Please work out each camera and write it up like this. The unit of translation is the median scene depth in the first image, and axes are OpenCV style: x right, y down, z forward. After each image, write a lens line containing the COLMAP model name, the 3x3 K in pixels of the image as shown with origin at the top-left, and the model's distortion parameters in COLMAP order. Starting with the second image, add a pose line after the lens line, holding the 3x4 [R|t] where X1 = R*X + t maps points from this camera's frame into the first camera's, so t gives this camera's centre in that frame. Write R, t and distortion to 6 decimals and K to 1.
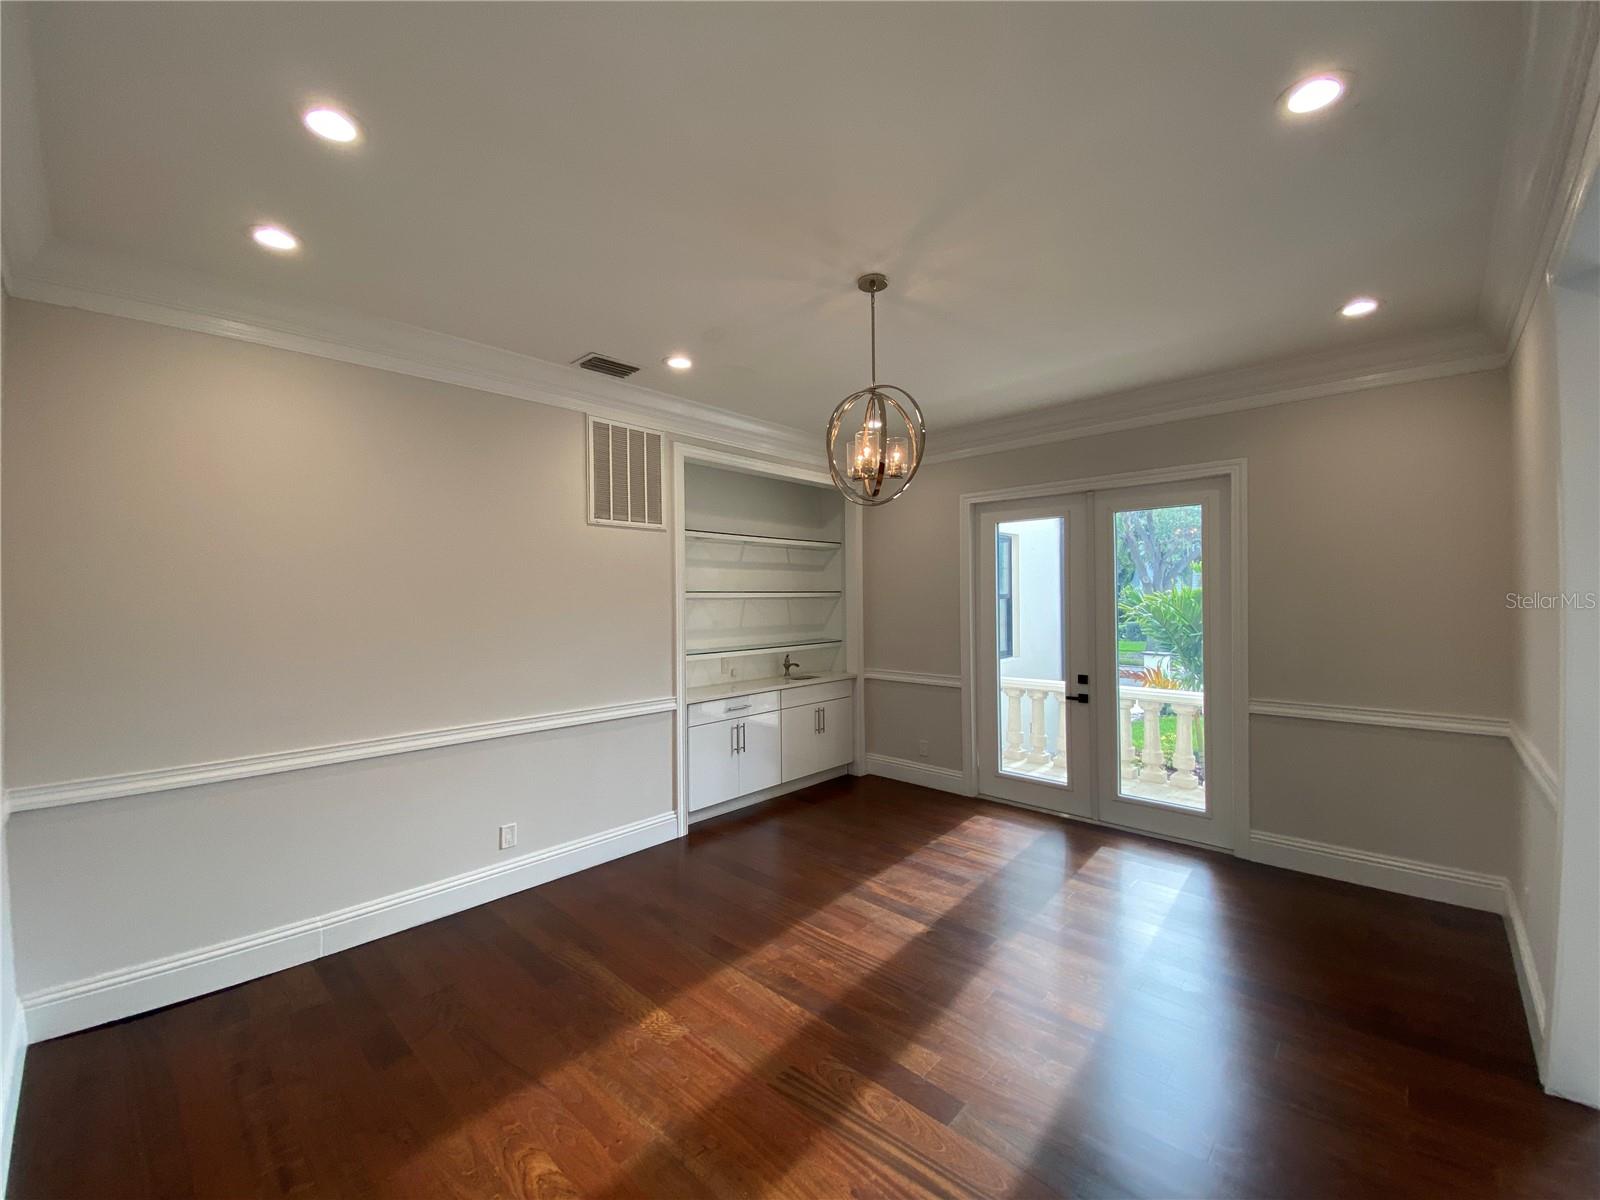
lens RADIAL K [[644.2, 0, 797.1], [0, 644.2, 598.4], [0, 0, 1]] dist [0.062165, -0.043412]
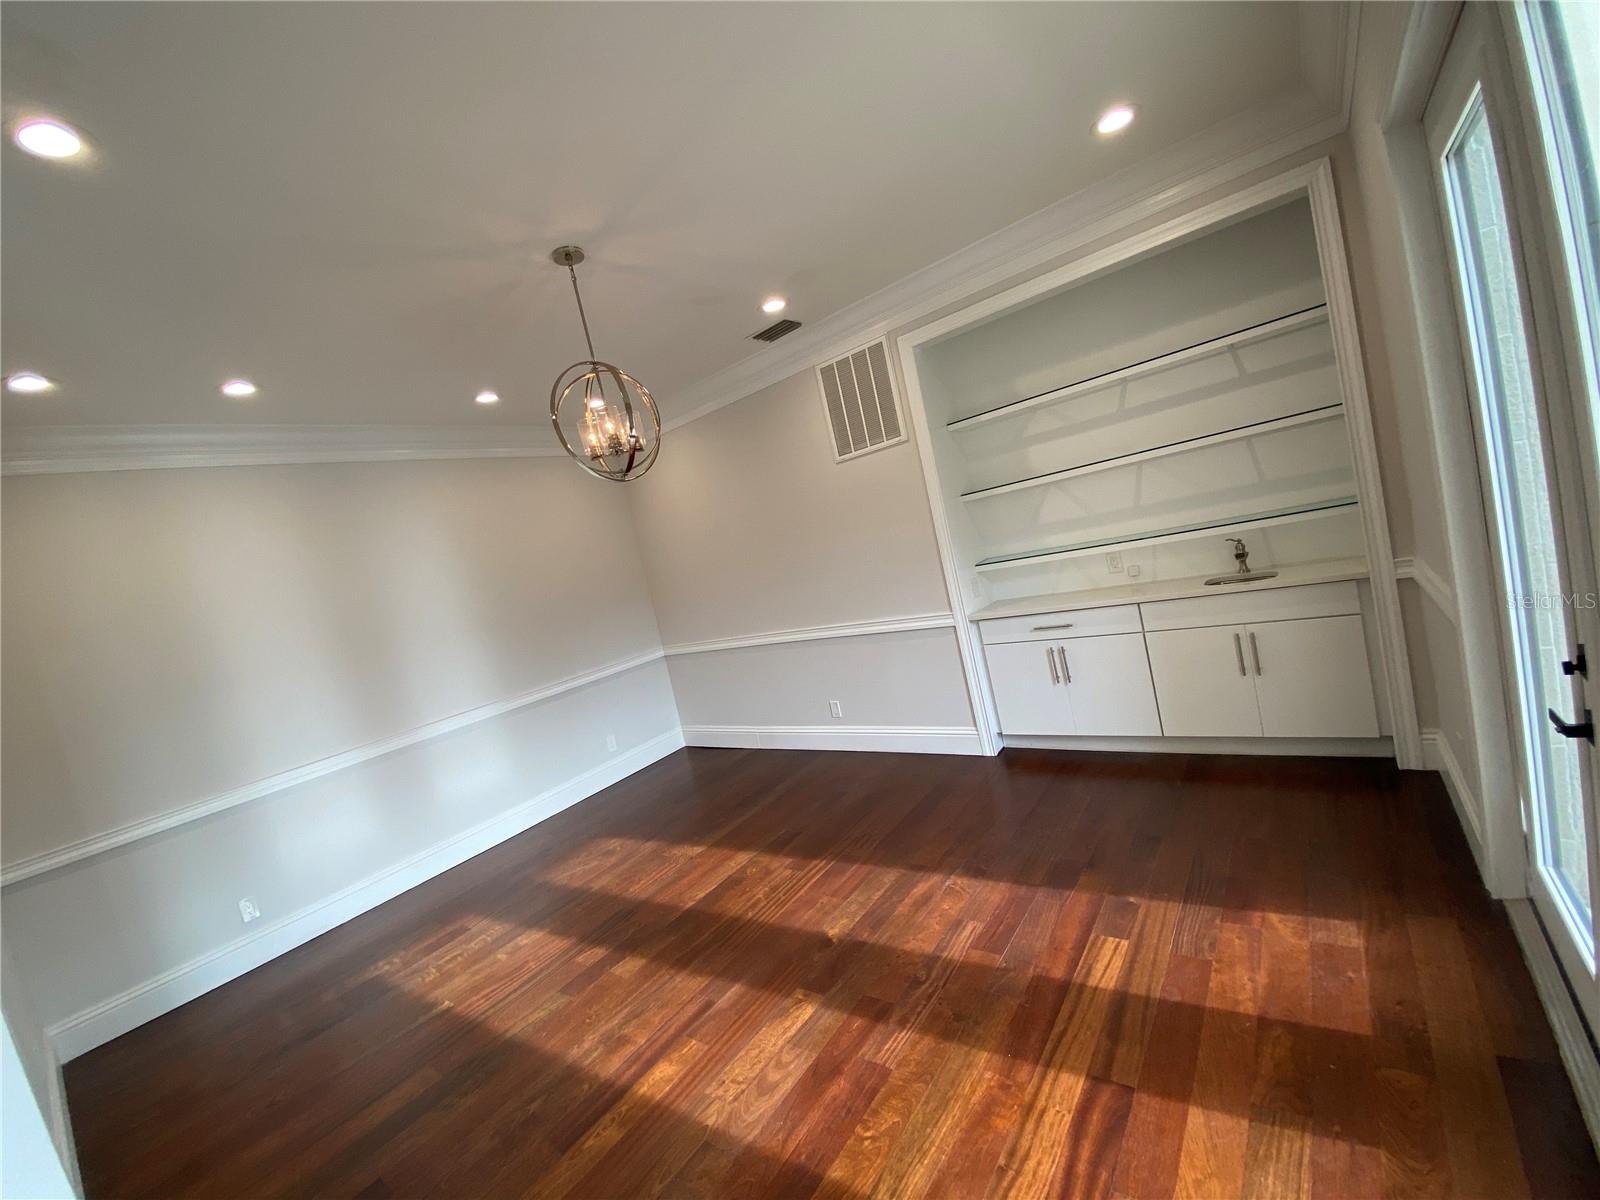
lens RADIAL K [[644.2, 0, 797.1], [0, 644.2, 598.4], [0, 0, 1]] dist [0.062165, -0.043412]
pose [[0.108996, 0.070939, -0.991508, 0.727536], [0.220171, 0.970953, 0.093671, -0.006159], [0.969353, -0.228511, 0.090212, 0.710492]]
